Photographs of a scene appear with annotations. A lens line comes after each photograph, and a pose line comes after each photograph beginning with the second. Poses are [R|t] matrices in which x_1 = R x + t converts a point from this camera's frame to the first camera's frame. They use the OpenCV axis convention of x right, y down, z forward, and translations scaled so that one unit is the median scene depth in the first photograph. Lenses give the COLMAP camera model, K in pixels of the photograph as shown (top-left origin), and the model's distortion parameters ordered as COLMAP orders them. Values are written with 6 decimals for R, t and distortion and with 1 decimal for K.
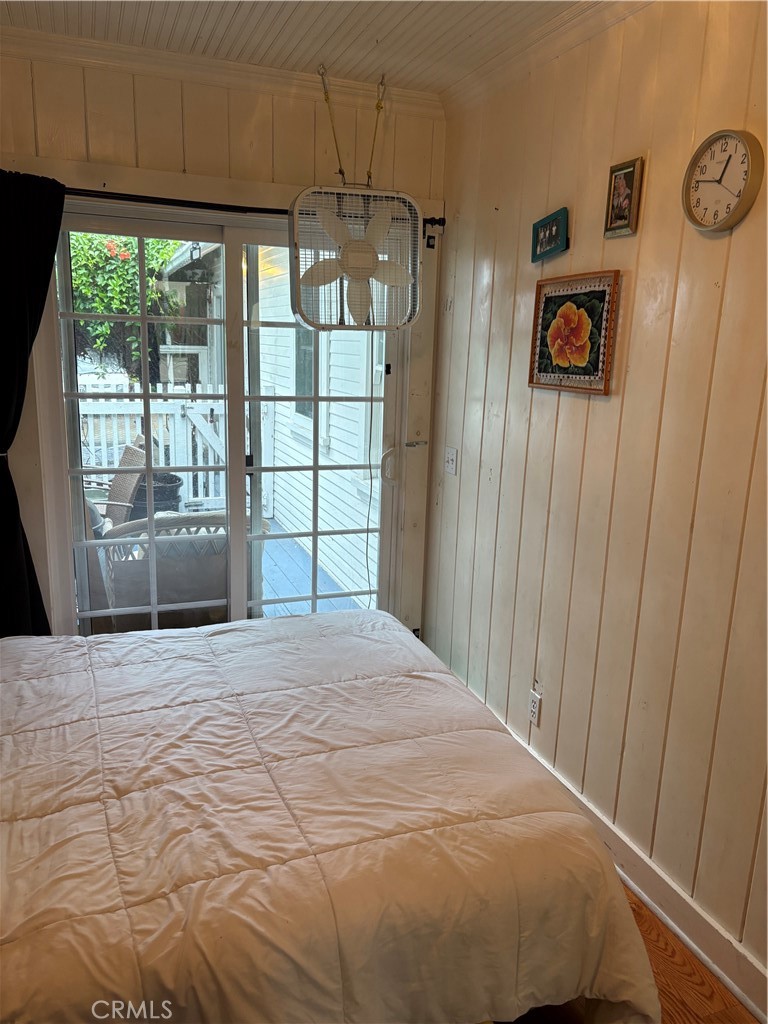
lens RADIAL K [[769.5, 0, 400.1], [0, 769.5, 512.8], [0, 0, 1]] dist [0.036314, -0.039372]
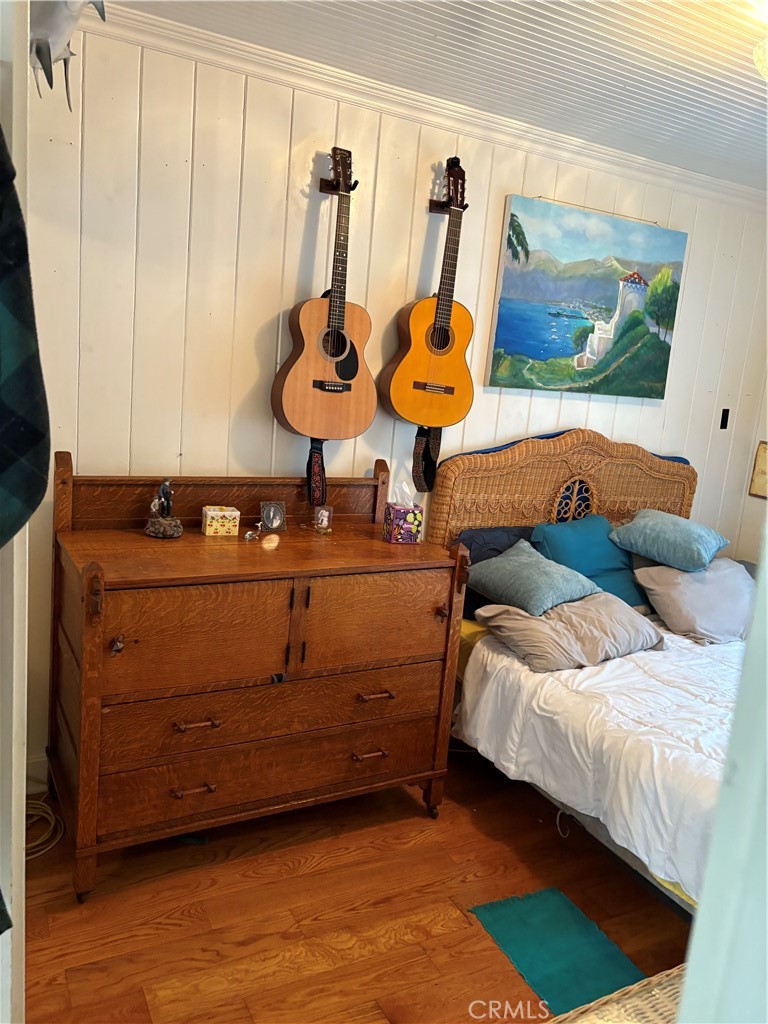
lens RADIAL K [[763.5, 0, 358.1], [0, 763.5, 485.3], [0, 0, 1]] dist [-0.001173, -0.105876]
pose [[0.105405, 0.136618, -0.985000, 0.849939], [-0.297823, 0.949389, 0.099808, 0.021823], [0.948784, 0.282835, 0.140758, 0.035527]]
